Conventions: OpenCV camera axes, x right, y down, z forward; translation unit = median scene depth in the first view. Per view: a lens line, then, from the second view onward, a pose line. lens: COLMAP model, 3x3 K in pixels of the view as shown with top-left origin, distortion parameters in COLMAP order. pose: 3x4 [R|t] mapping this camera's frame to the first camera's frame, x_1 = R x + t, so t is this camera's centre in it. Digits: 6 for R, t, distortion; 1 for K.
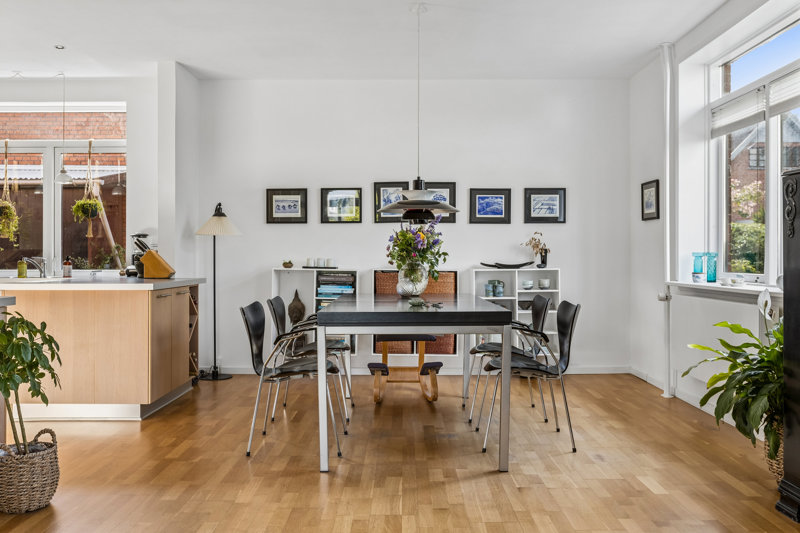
lens RADIAL K [[712.6, 0, 401.9], [0, 712.6, 263.2], [0, 0, 1]] dist [-0.073303, 0.020932]
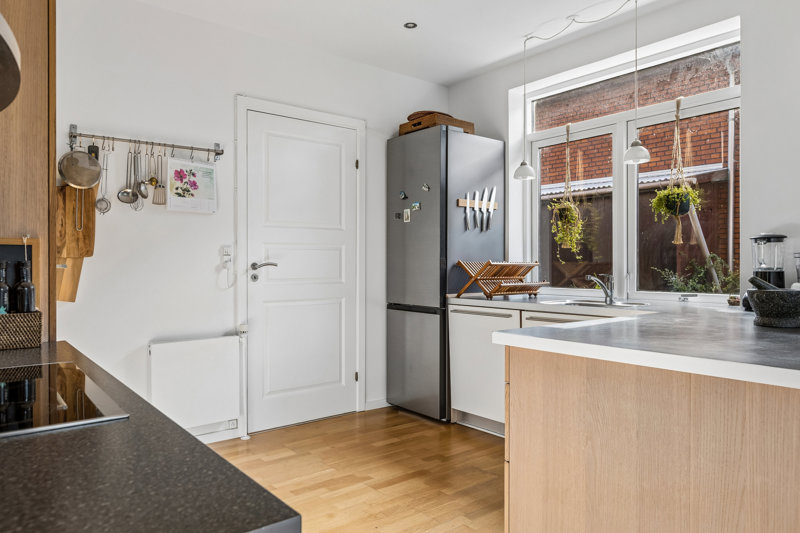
lens RADIAL K [[556.1, 0, 406.5], [0, 556.1, 267.5], [0, 0, 1]] dist [-0.006104, -0.009632]
pose [[0.641179, 0.001146, -0.767391, -0.202392], [-0.003288, 0.999994, -0.001254, -0.013171], [0.767384, 0.003328, 0.641179, 0.457926]]
